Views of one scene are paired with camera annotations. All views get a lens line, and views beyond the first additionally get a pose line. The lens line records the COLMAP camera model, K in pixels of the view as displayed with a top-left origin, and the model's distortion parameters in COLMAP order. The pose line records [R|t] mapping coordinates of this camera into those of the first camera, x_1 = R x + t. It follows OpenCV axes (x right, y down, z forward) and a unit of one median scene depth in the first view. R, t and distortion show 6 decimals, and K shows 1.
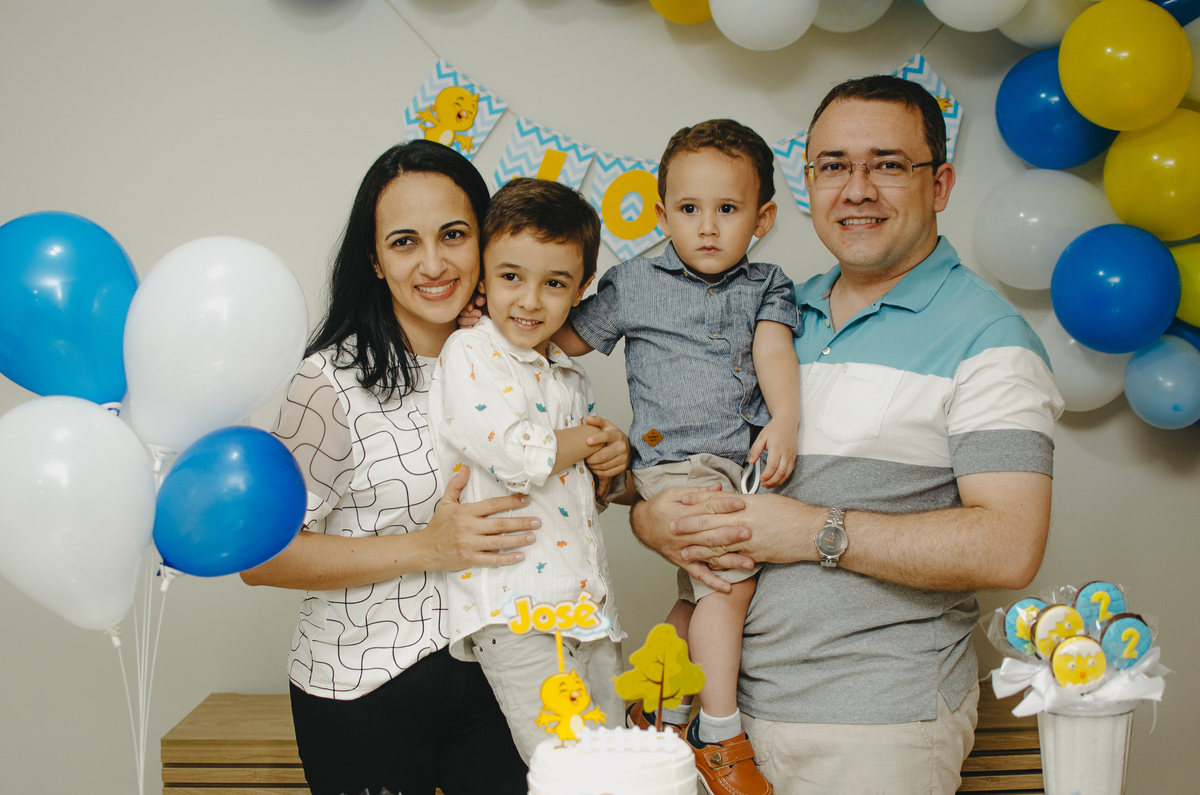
lens RADIAL K [[1960.9, 0, 554.4], [0, 1960.9, 413.6], [0, 0, 1]] dist [-0.167507, 0.000000]
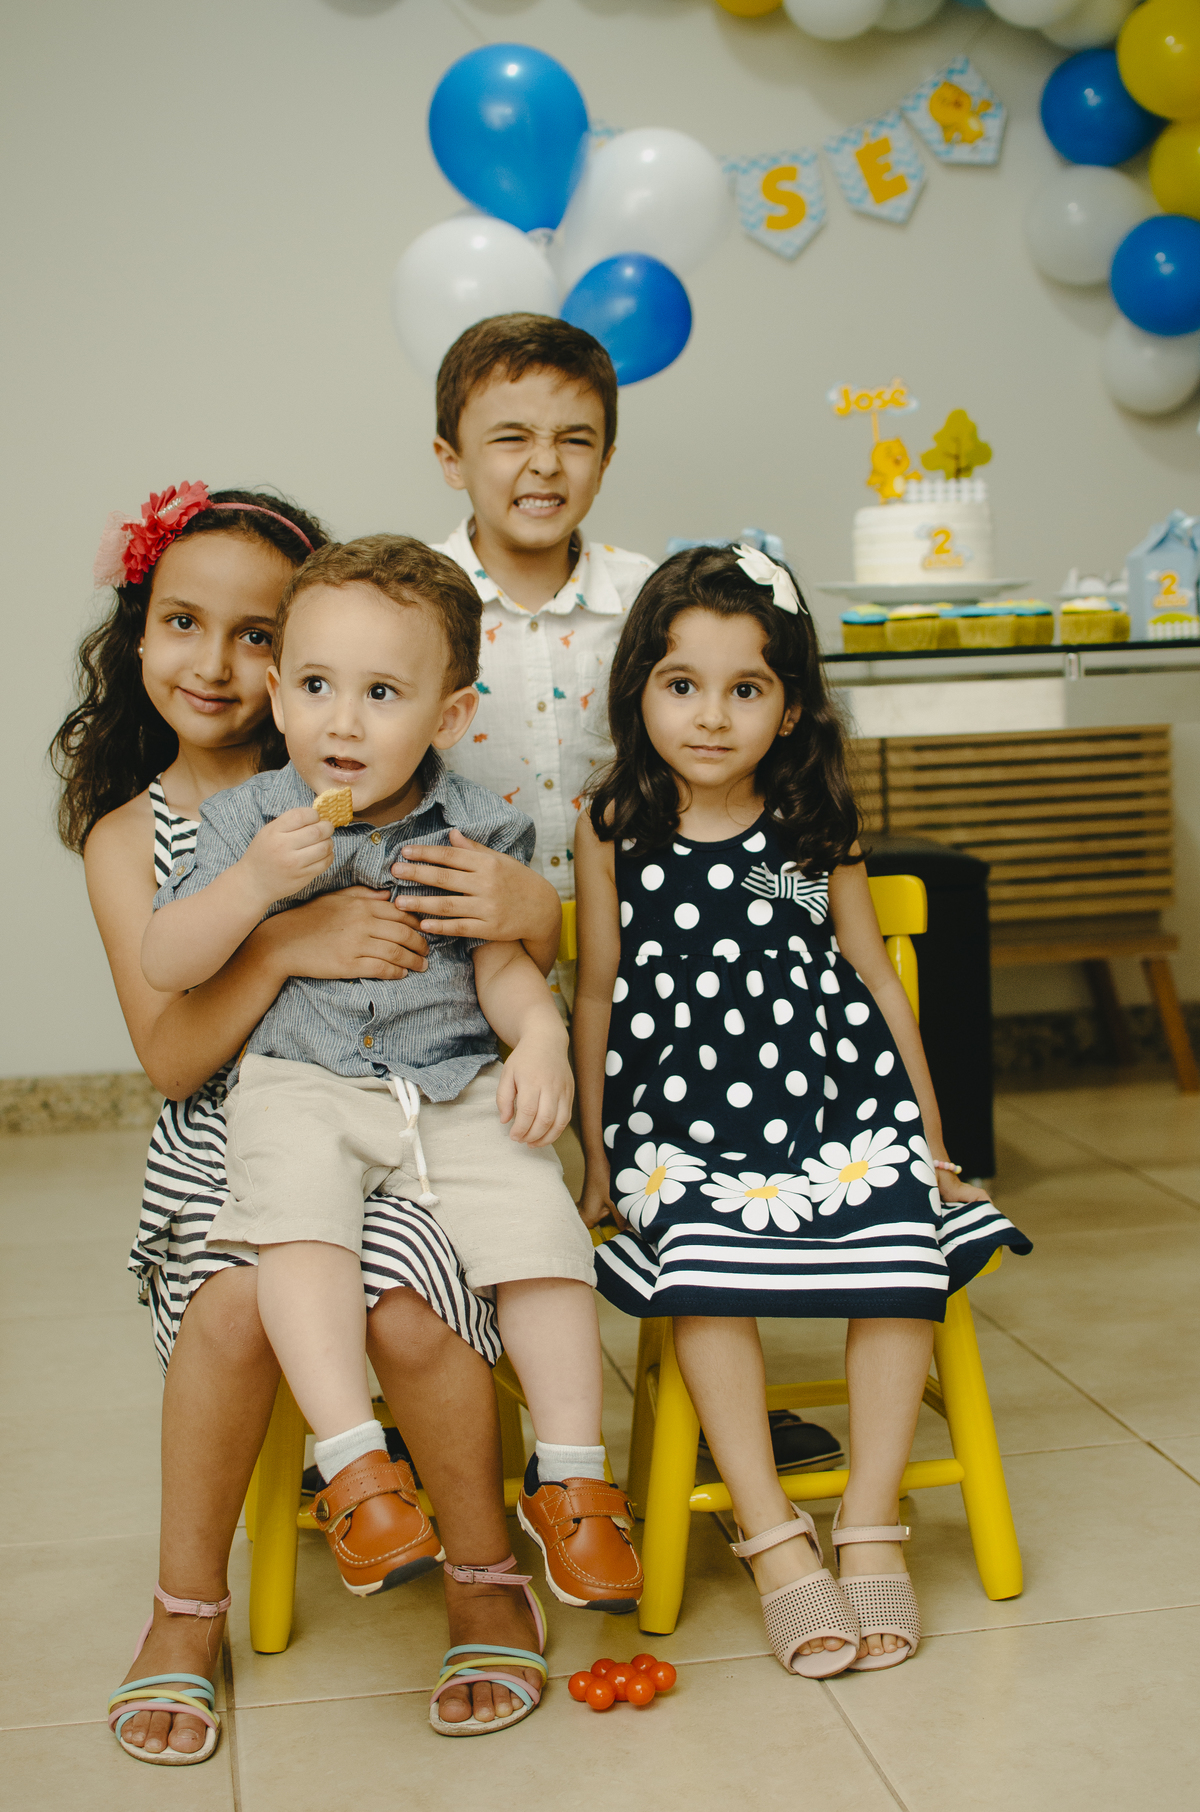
lens RADIAL K [[2794.9, 0, 598.0], [0, 2794.9, 917.8], [0, 0, 1]] dist [-0.160730, 0.000000]
pose [[0.975044, -0.033123, 0.219526, -0.527354], [0.027959, 0.999255, 0.026591, 0.357642], [-0.220243, -0.019790, 0.975244, -0.600729]]
